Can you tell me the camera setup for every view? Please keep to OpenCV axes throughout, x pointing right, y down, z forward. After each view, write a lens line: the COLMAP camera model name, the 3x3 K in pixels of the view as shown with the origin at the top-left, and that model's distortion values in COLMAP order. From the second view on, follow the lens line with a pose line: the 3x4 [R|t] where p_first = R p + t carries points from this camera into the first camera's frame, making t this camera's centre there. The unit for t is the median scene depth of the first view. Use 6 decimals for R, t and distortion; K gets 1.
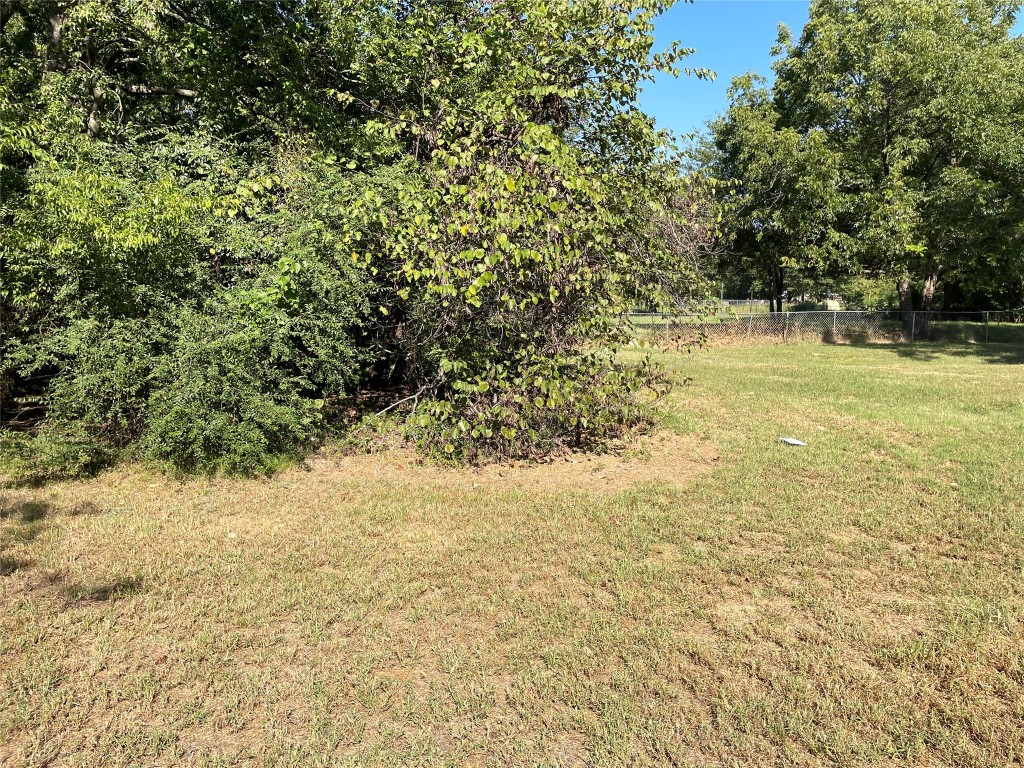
lens RADIAL K [[774.5, 0, 512.0], [0, 774.5, 384.0], [0, 0, 1]] dist [0.028923, -0.007680]
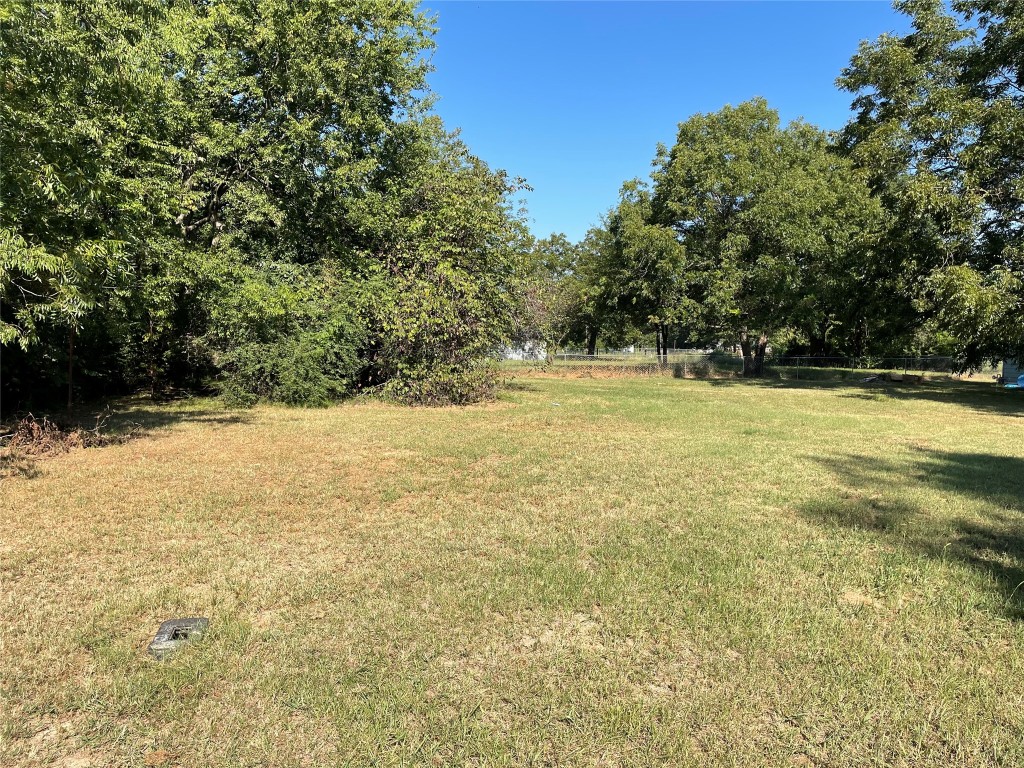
lens RADIAL K [[774.5, 0, 512.0], [0, 774.5, 384.0], [0, 0, 1]] dist [0.028923, -0.007680]
pose [[0.998622, 0.014971, 0.050301, 0.126172], [-0.011956, 0.998144, -0.059713, 0.154786], [-0.051102, 0.059029, 0.996947, -1.260177]]
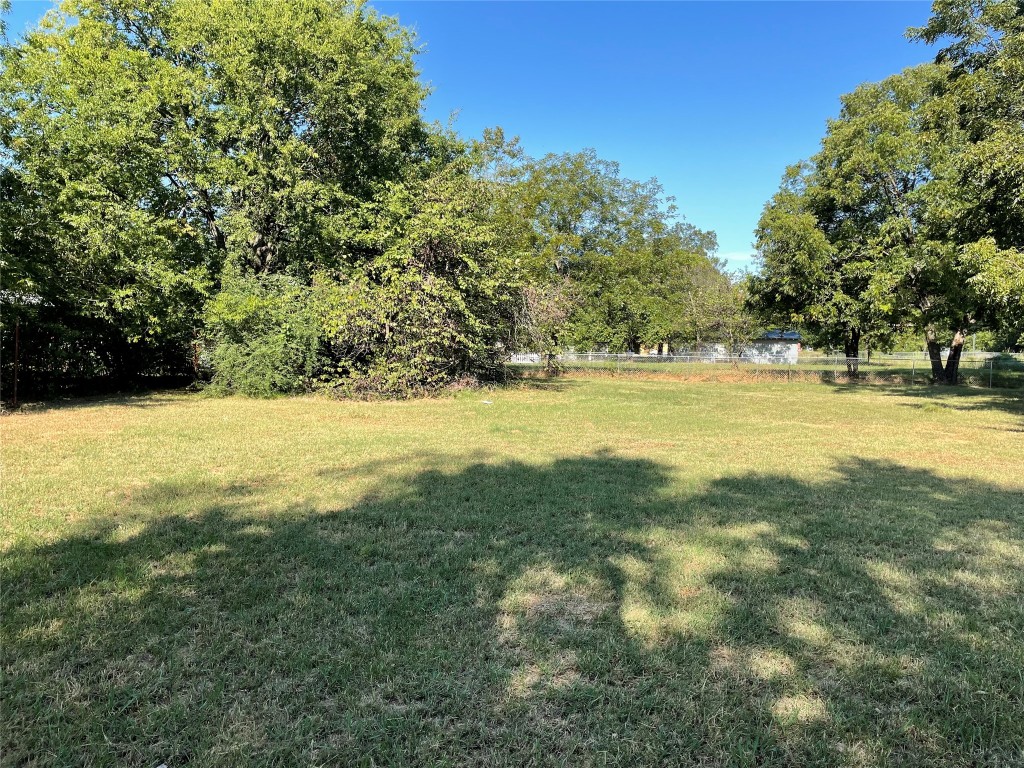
lens RADIAL K [[774.5, 0, 512.0], [0, 774.5, 384.0], [0, 0, 1]] dist [0.028923, -0.007680]
pose [[0.937195, 0.032916, -0.347250, 1.274415], [-0.053878, 0.997250, -0.050881, 0.136215], [0.344620, 0.066394, 0.936391, -1.154550]]
